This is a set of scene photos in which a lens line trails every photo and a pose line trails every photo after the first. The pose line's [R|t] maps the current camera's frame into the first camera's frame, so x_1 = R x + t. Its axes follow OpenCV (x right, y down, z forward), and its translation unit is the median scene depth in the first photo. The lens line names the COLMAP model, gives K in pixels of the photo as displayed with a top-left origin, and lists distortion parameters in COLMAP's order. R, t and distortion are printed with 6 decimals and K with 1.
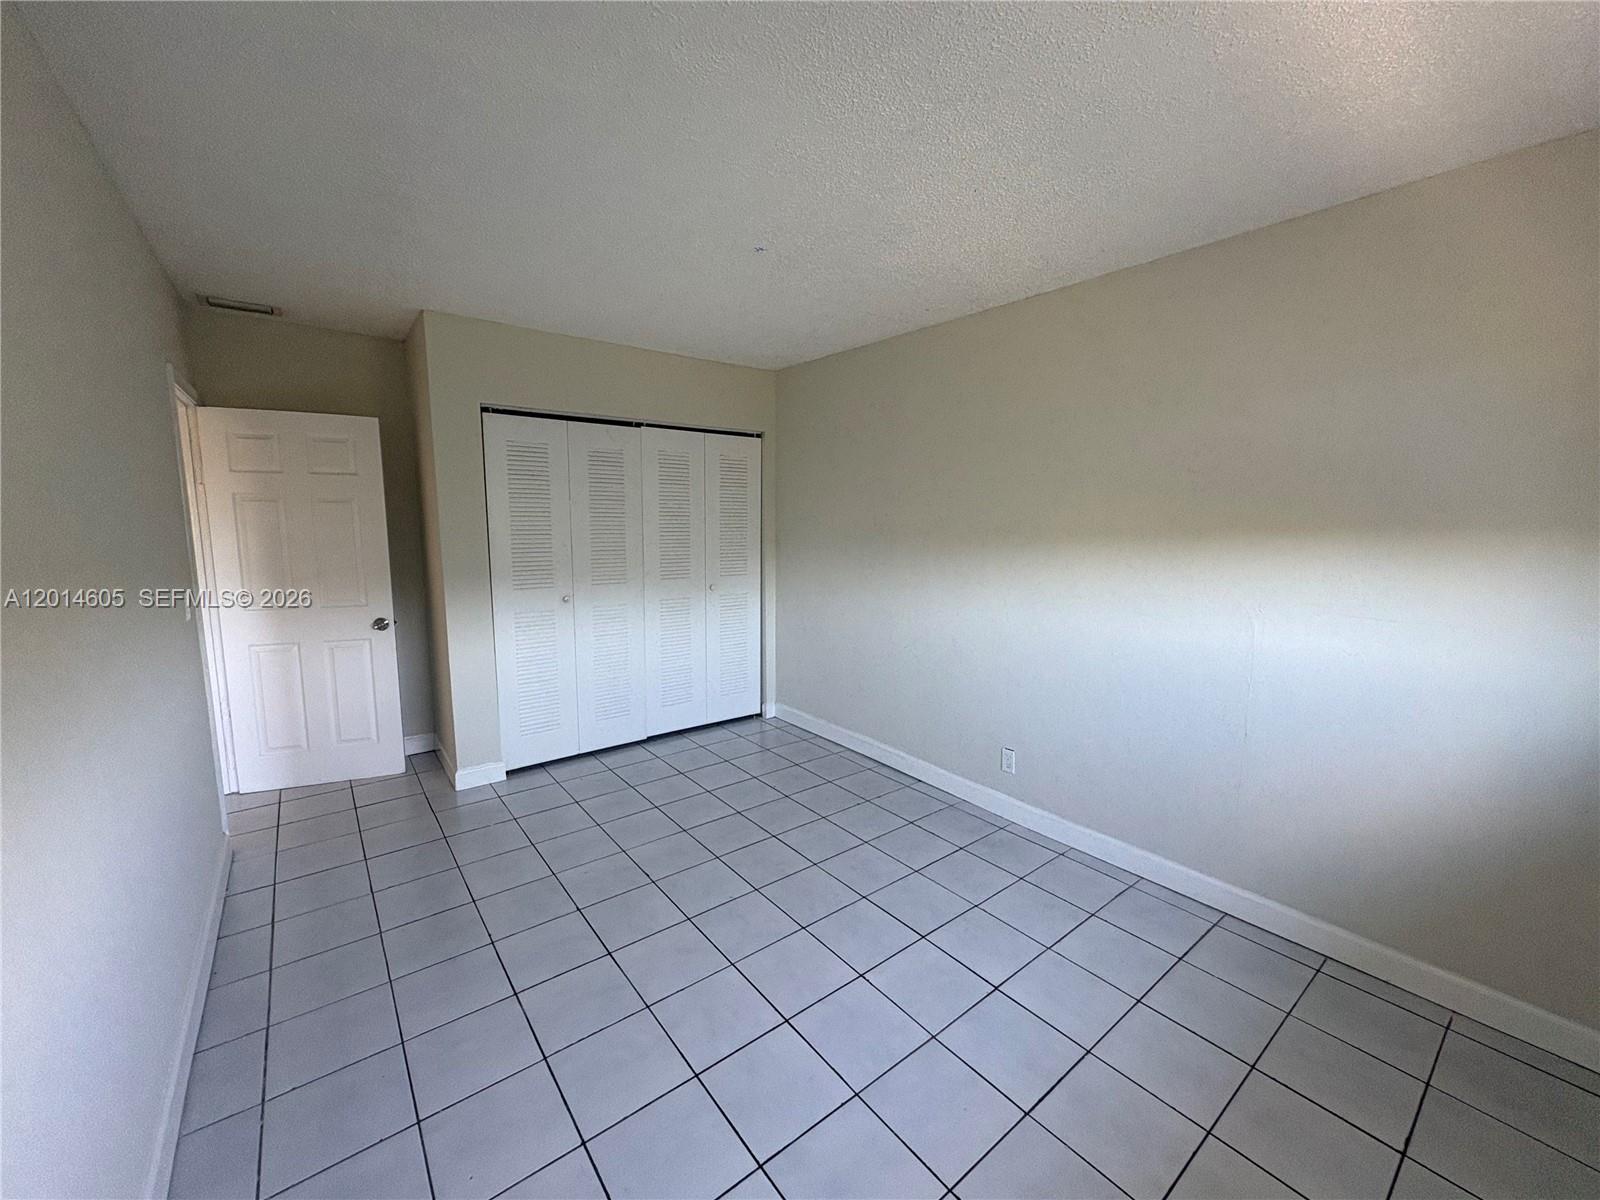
lens RADIAL K [[632.4, 0, 799.6], [0, 632.4, 597.3], [0, 0, 1]] dist [-0.004588, -0.000128]
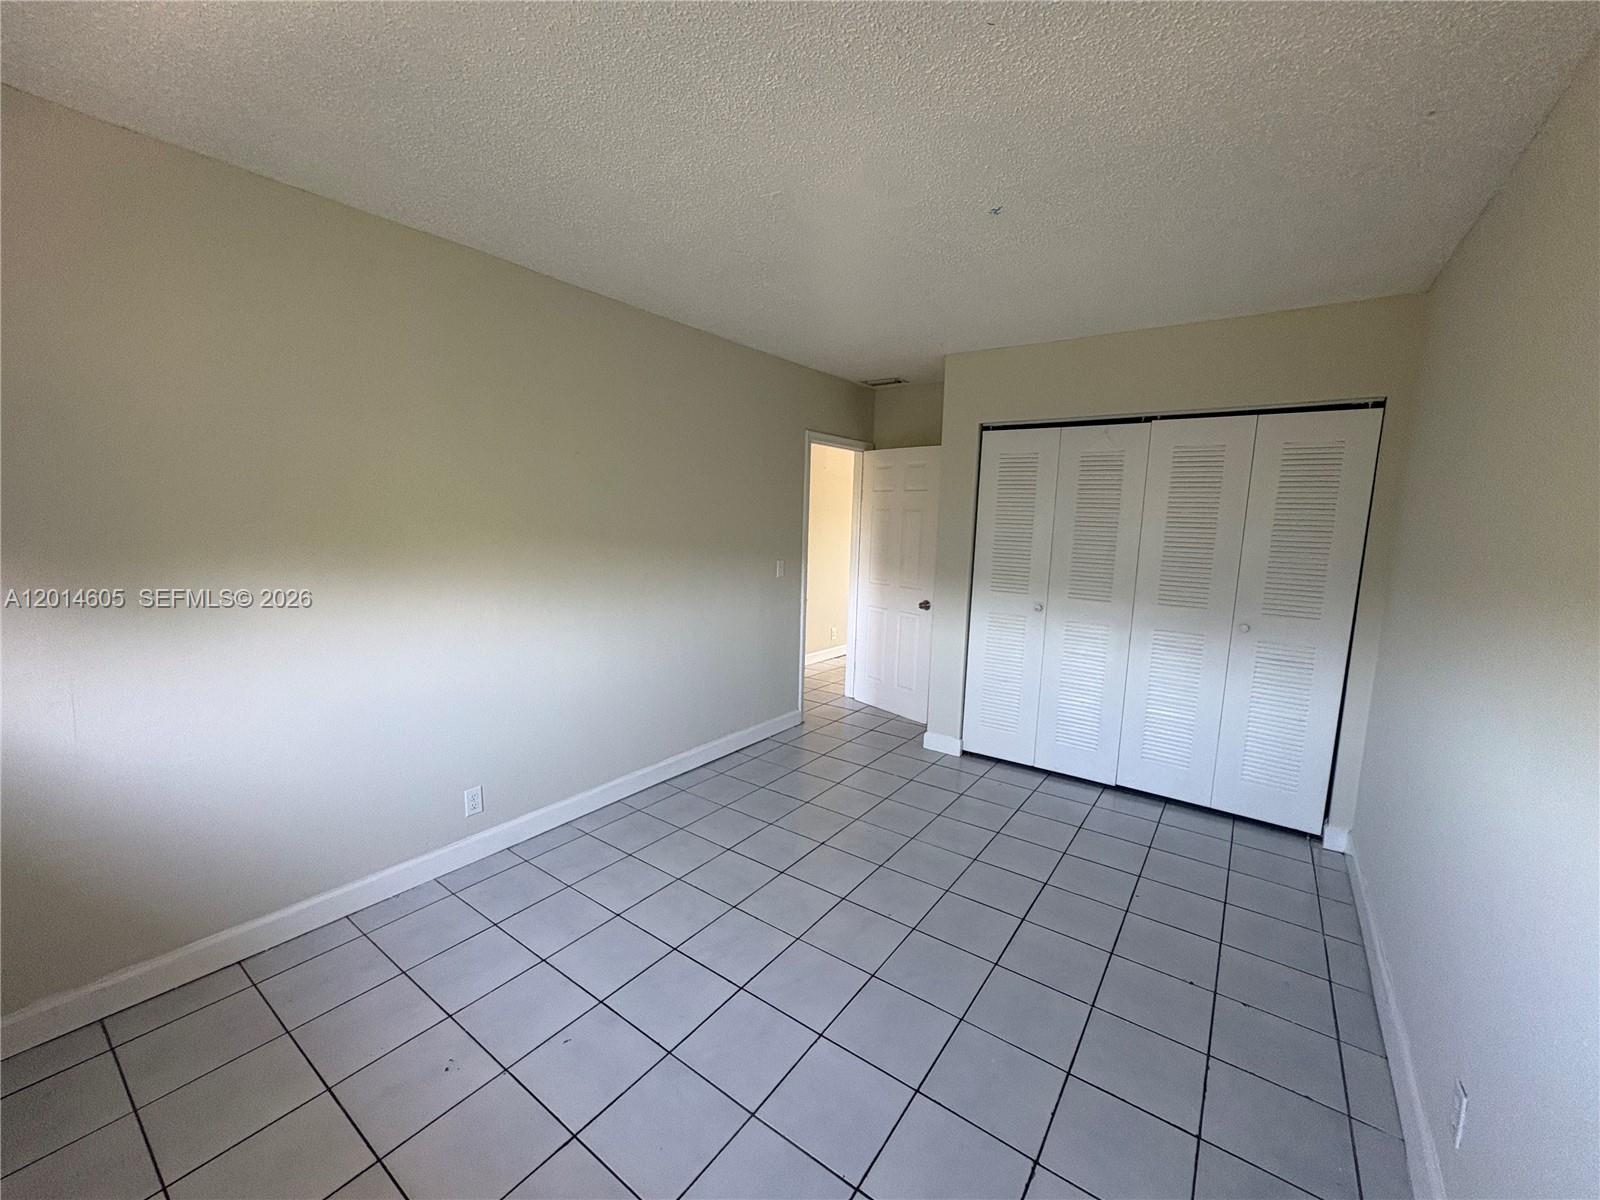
lens RADIAL K [[632.4, 0, 802.3], [0, 632.4, 600.4], [0, 0, 1]] dist [-0.004588, -0.000128]
pose [[0.278490, 0.128193, -0.951846, 0.474568], [-0.146996, 0.985065, 0.089659, -0.043860], [0.949124, 0.114948, 0.293175, 0.358301]]
